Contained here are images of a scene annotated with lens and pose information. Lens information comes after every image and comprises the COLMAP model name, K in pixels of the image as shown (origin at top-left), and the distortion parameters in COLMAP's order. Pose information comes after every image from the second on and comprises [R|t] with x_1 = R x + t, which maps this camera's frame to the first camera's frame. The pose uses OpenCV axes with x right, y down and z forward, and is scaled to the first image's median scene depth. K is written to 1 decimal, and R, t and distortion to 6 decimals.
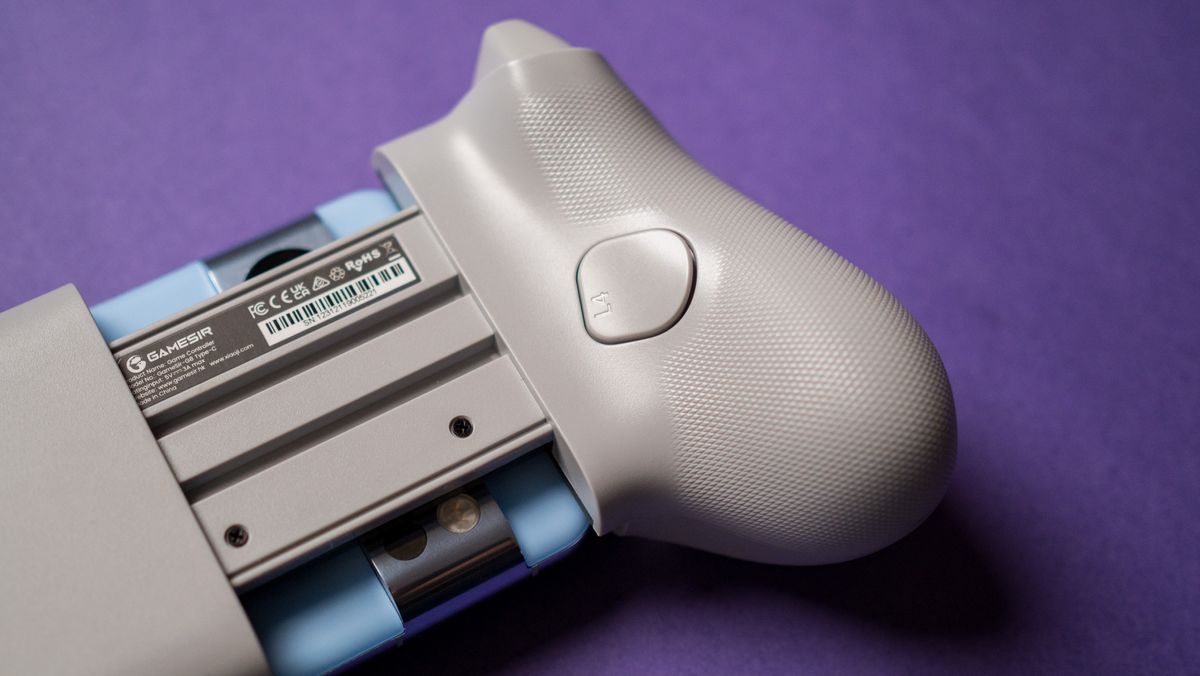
lens RADIAL K [[1814.2, 0, 599.4], [0, 1814.2, 337.9], [0, 0, 1]] dist [-0.102066, 0.000000]
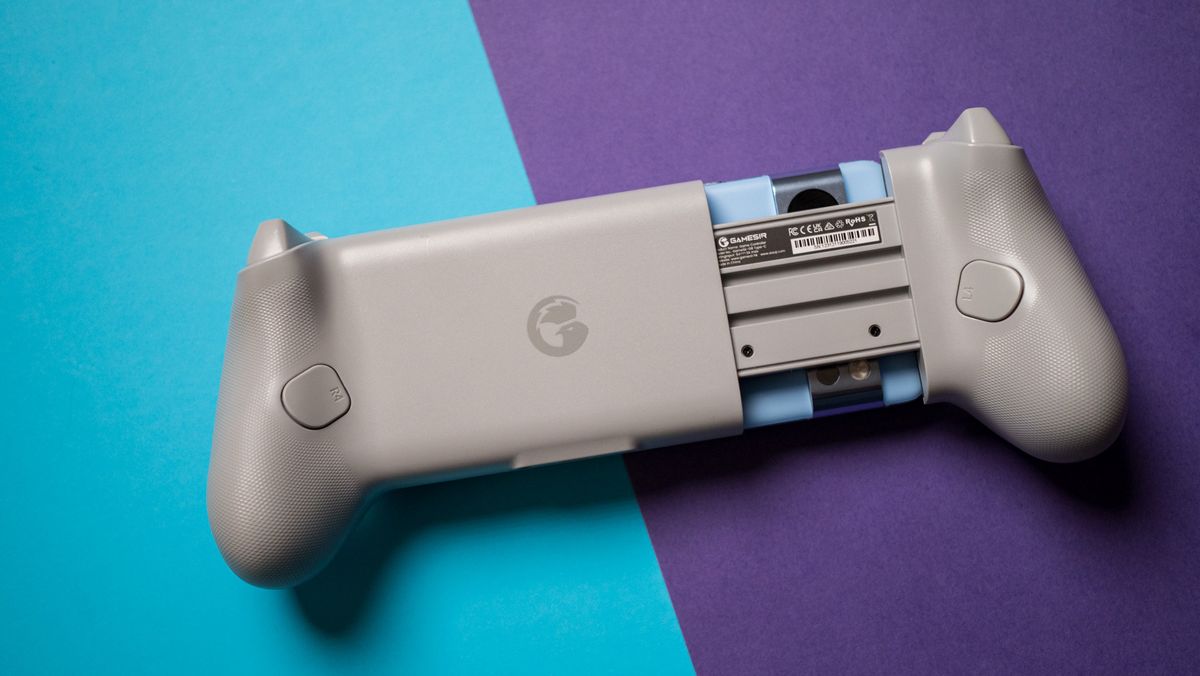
lens RADIAL K [[1814.2, 0, 600.2], [0, 1814.2, 338.3], [0, 0, 1]] dist [-0.102066, 0.000000]
pose [[0.925902, 0.348172, -0.146570, -0.060777], [-0.278293, 0.891038, 0.358615, -0.532022], [0.255459, -0.291253, 0.921907, -0.806581]]
